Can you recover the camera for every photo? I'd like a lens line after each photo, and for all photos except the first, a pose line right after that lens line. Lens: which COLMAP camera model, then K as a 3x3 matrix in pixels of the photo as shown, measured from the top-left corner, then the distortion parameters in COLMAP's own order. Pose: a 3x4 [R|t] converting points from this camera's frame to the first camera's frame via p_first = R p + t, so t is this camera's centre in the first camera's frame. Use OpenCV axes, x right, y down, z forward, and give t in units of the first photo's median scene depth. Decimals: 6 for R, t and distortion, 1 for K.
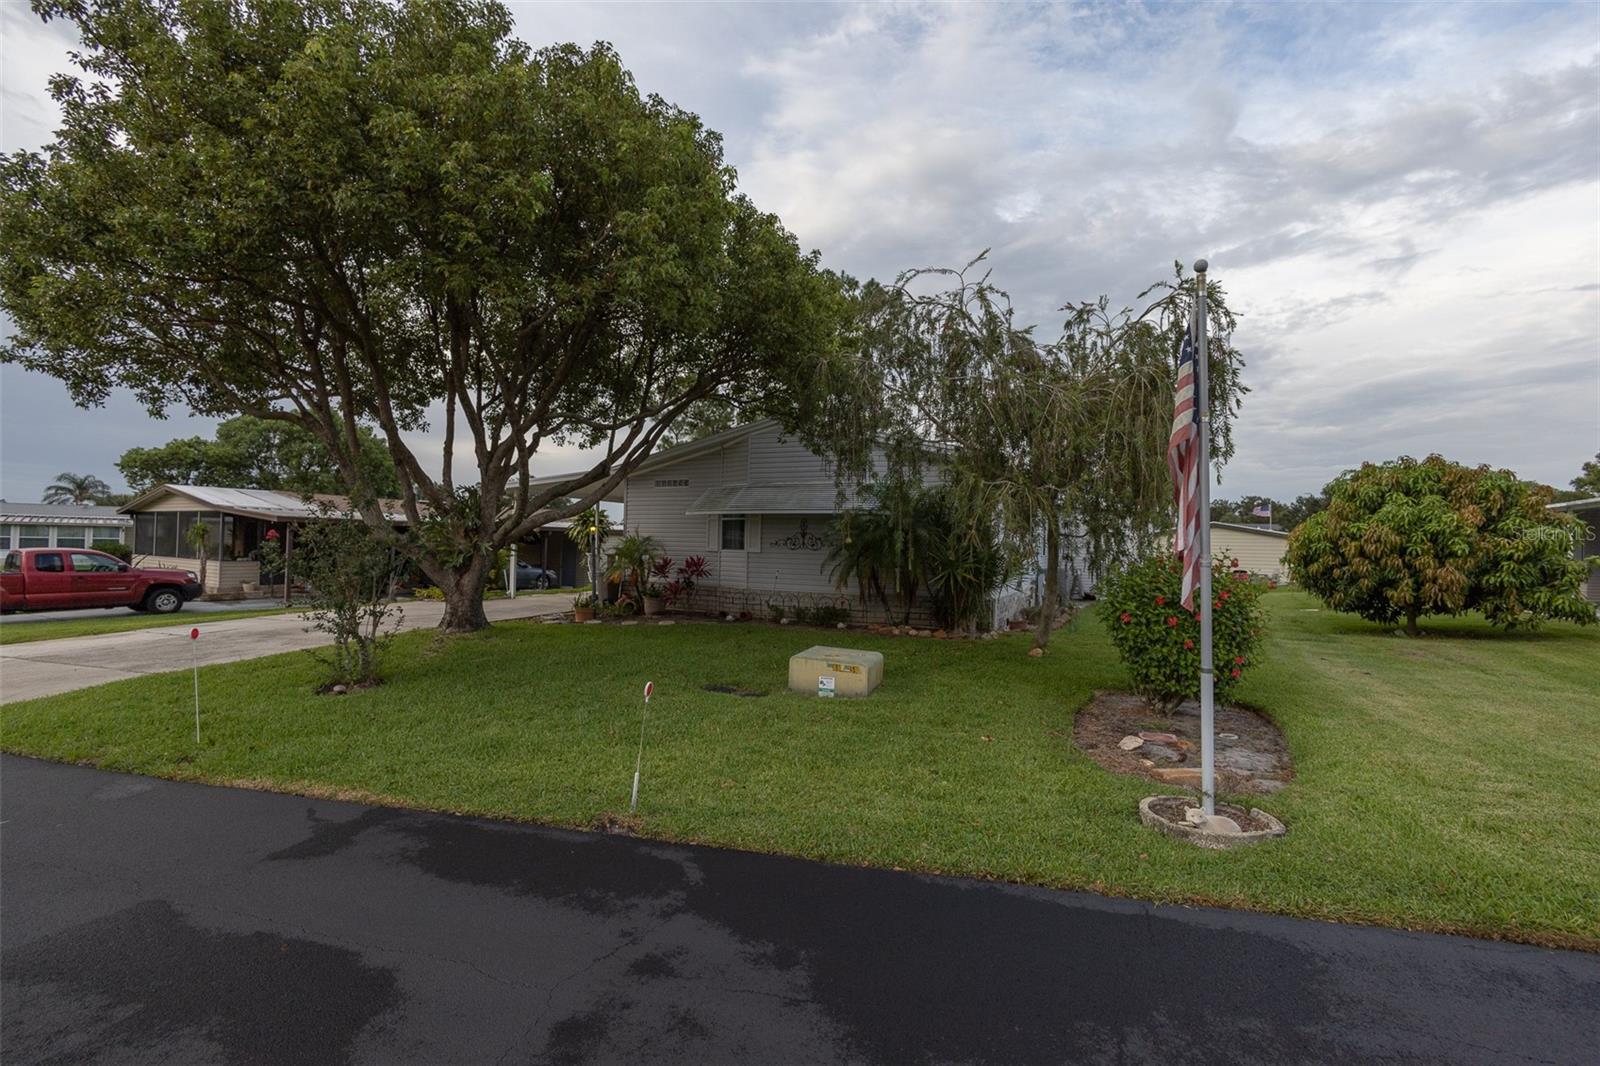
lens RADIAL K [[693.5, 0, 800.0], [0, 693.5, 533.0], [0, 0, 1]] dist [-0.000018, 0.000115]
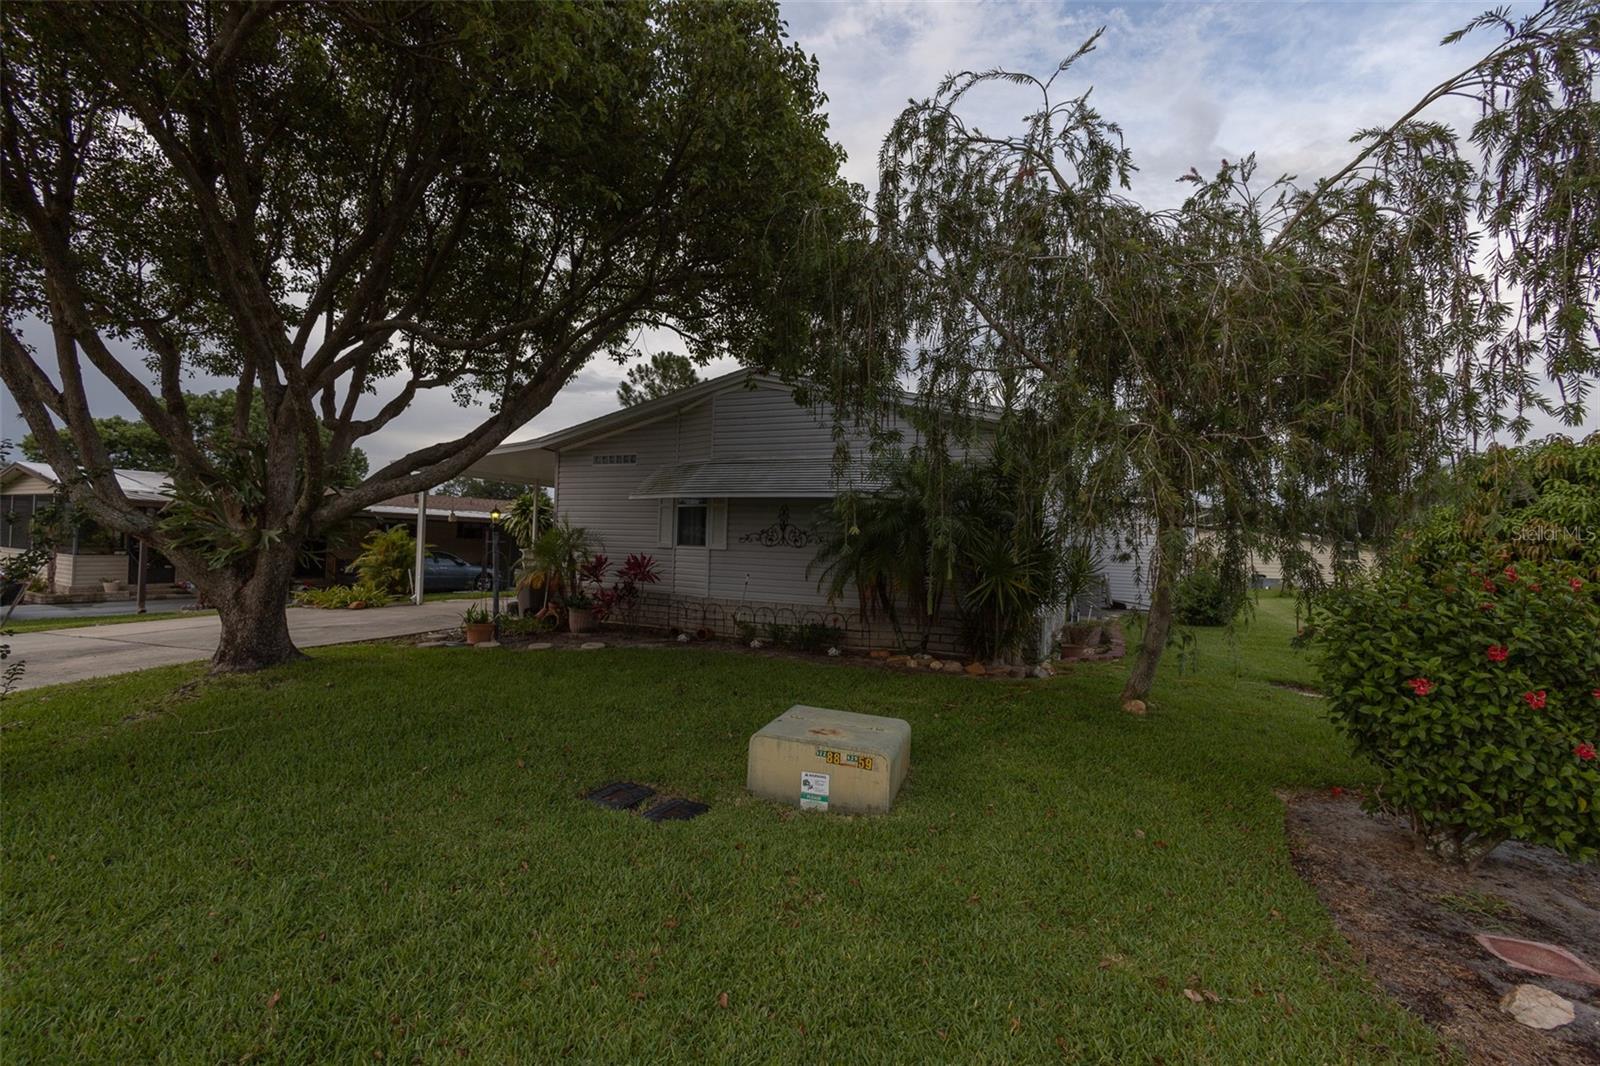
lens RADIAL K [[681.7, 0, 778.5], [0, 681.7, 530.7], [0, 0, 1]] dist [-0.001032, -0.000202]
pose [[0.999922, 0.008740, -0.008911, 0.007016], [-0.008752, 0.999961, -0.001215, 0.008324], [0.008900, 0.001293, 0.999960, 0.280625]]
